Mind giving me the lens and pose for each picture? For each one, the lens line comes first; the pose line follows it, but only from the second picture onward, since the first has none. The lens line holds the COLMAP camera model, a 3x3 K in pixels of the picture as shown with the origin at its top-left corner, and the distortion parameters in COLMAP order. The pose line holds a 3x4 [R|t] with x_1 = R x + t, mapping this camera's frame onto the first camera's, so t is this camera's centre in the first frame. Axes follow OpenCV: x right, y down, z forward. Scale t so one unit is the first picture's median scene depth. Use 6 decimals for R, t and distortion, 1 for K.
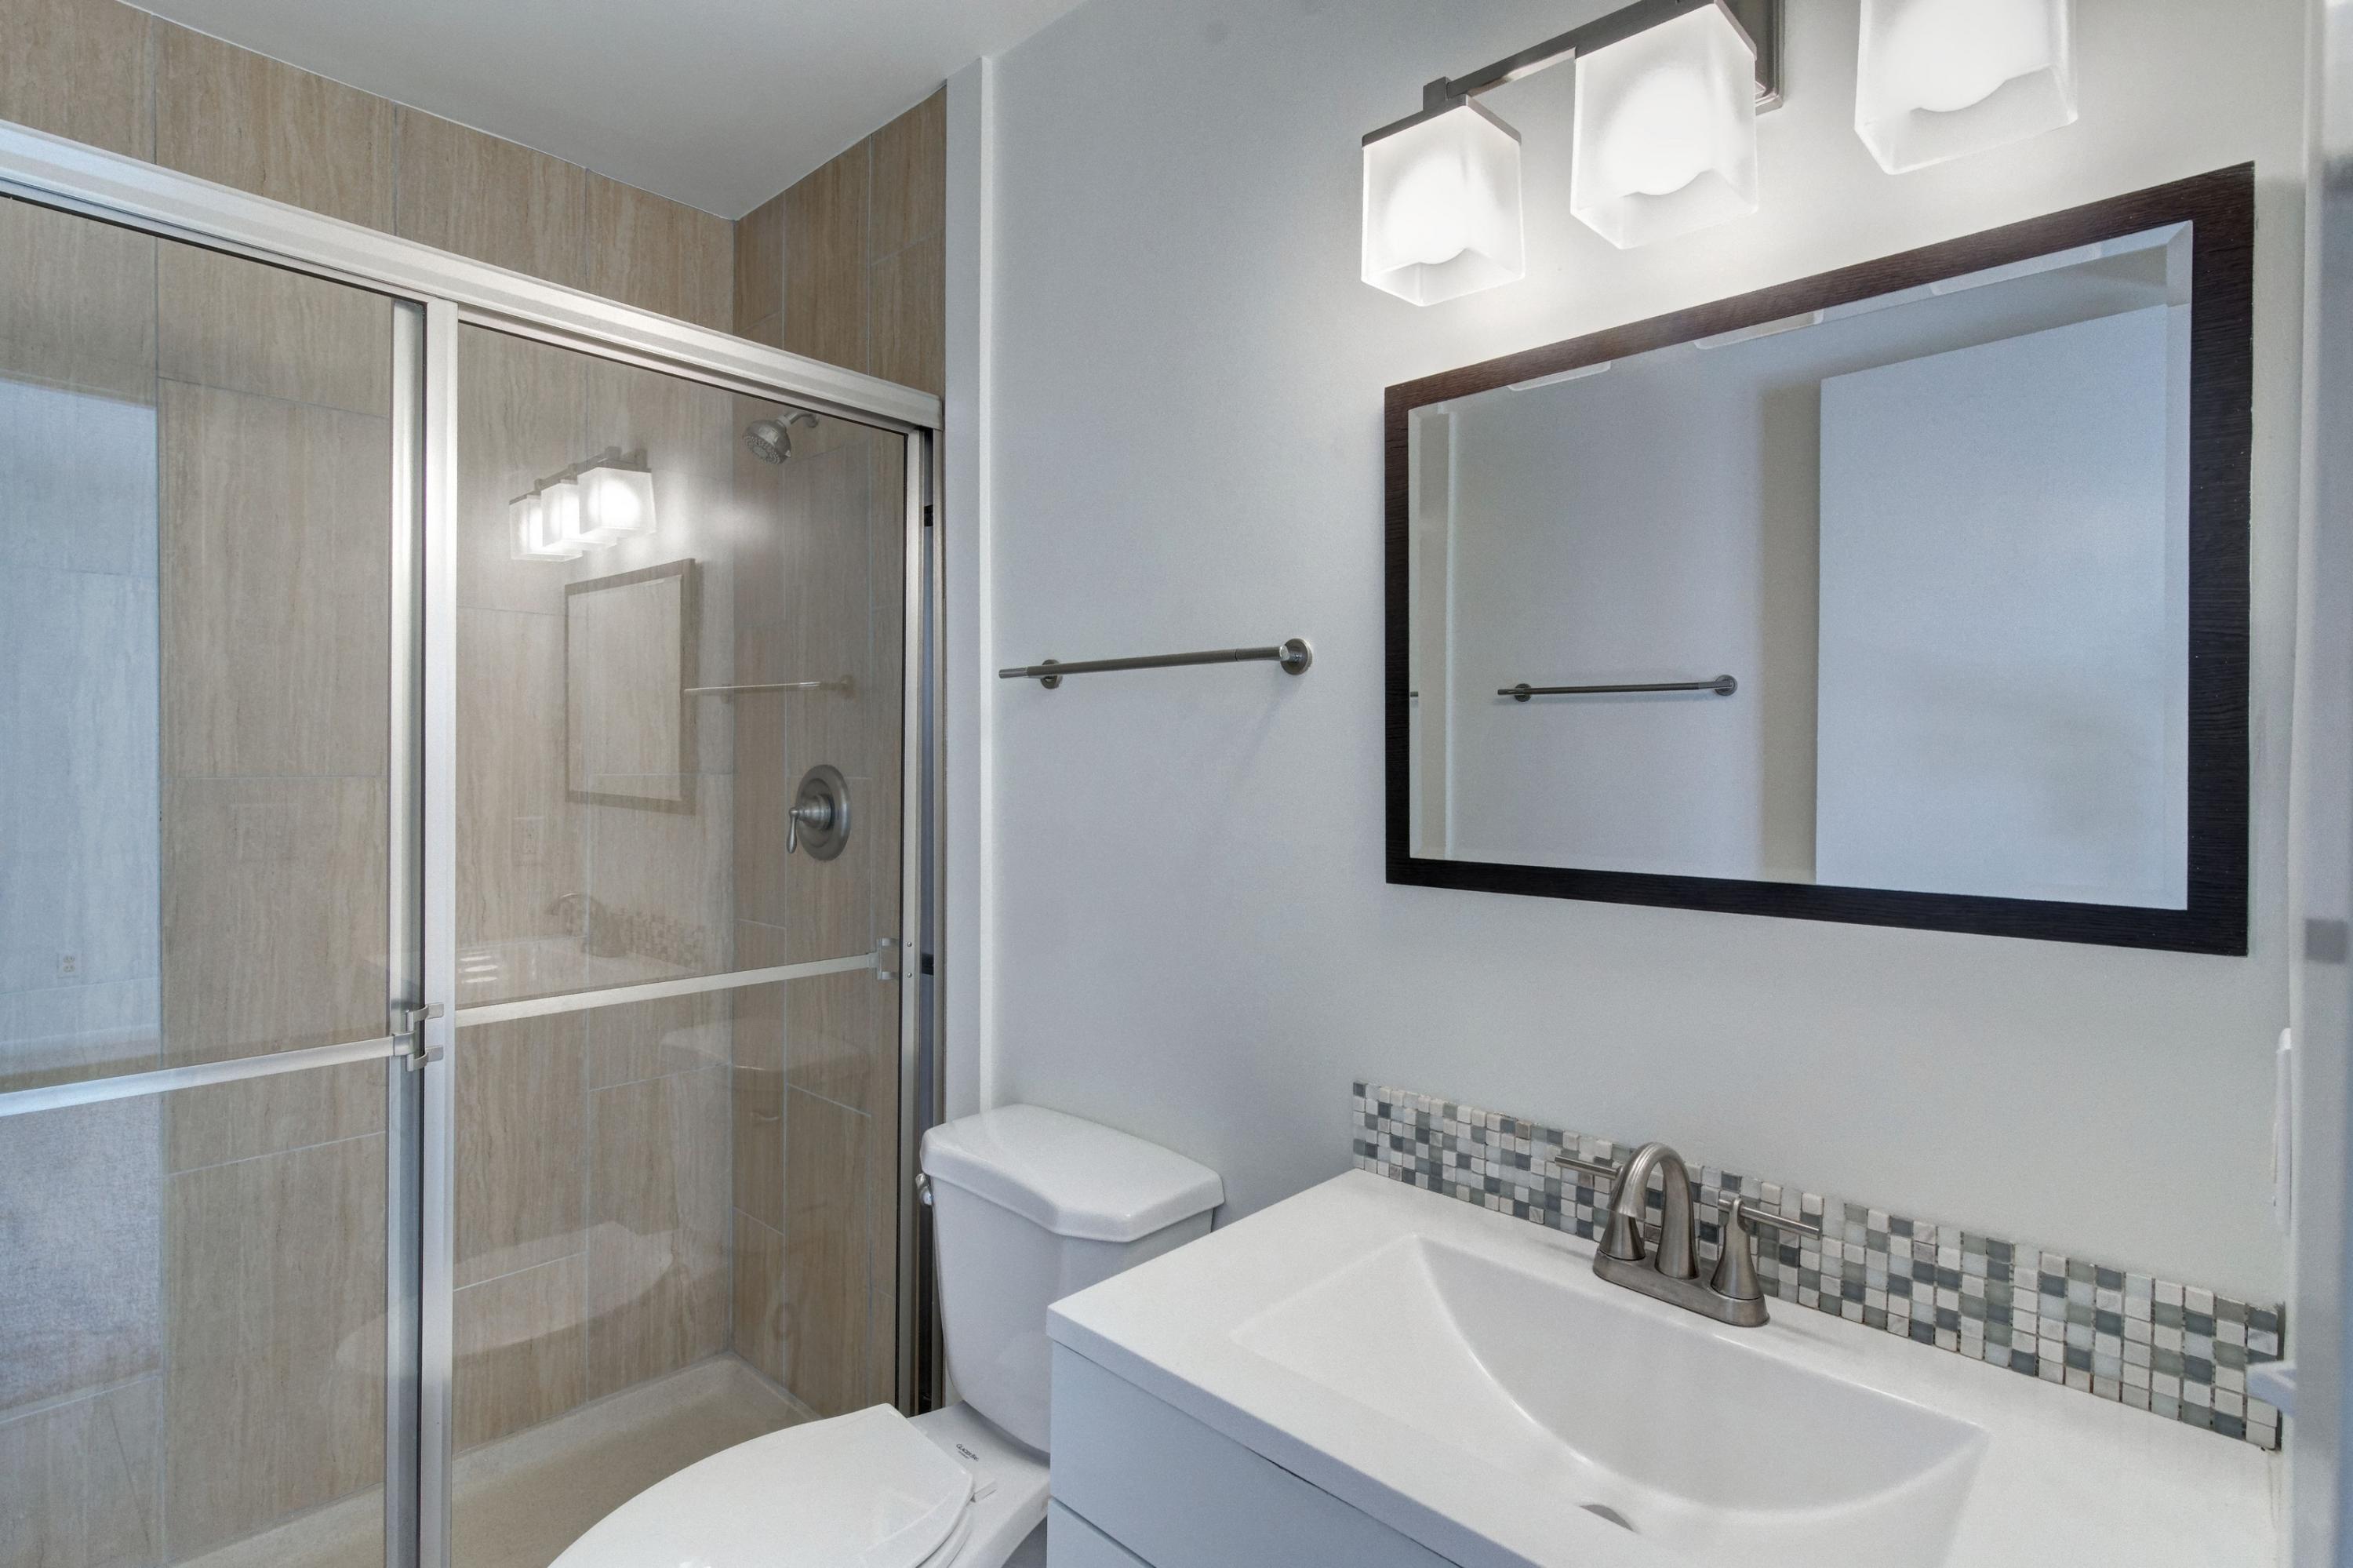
lens RADIAL K [[1160.8, 0, 1189.4], [0, 1160.8, 759.4], [0, 0, 1]] dist [-0.003855, -0.000116]
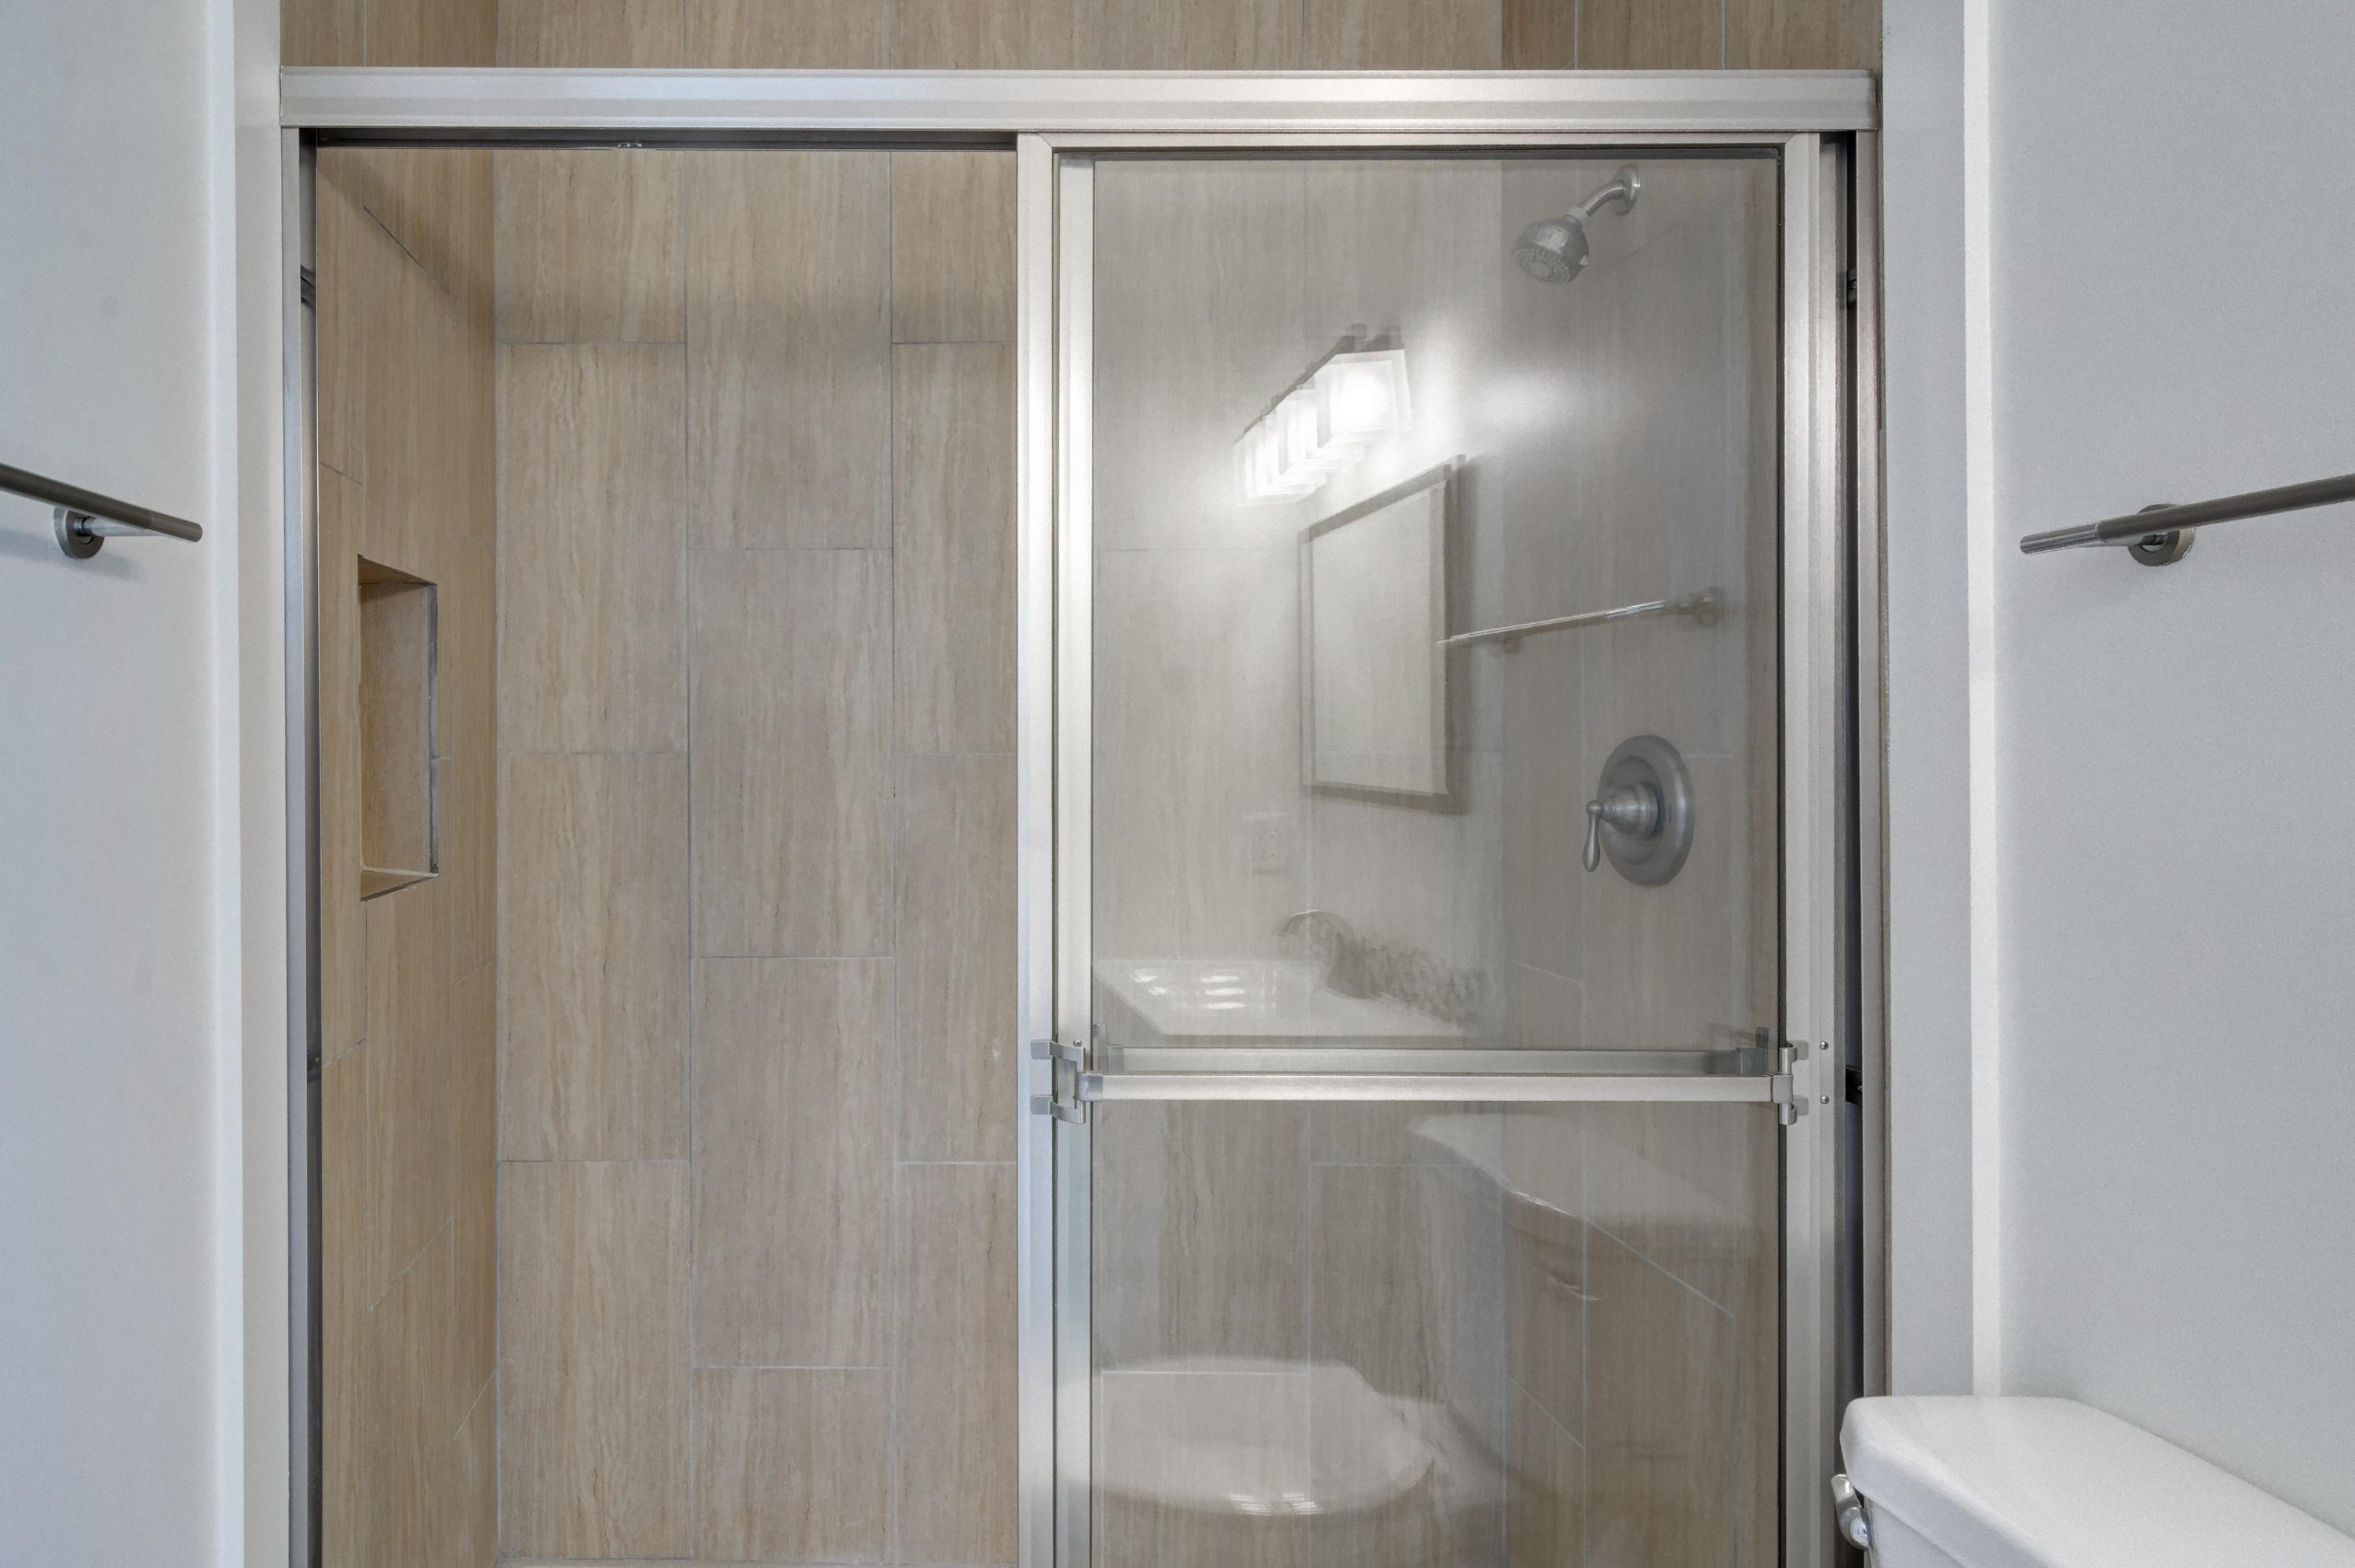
lens RADIAL K [[1085.7, 0, 1037.6], [0, 1085.7, 770.1], [0, 0, 1]] dist [0.001890, 0.000623]
pose [[0.667865, -0.003206, -0.744276, -0.096918], [0.002641, 0.999995, -0.001937, 0.024517], [0.744278, -0.000672, 0.667870, 0.362684]]
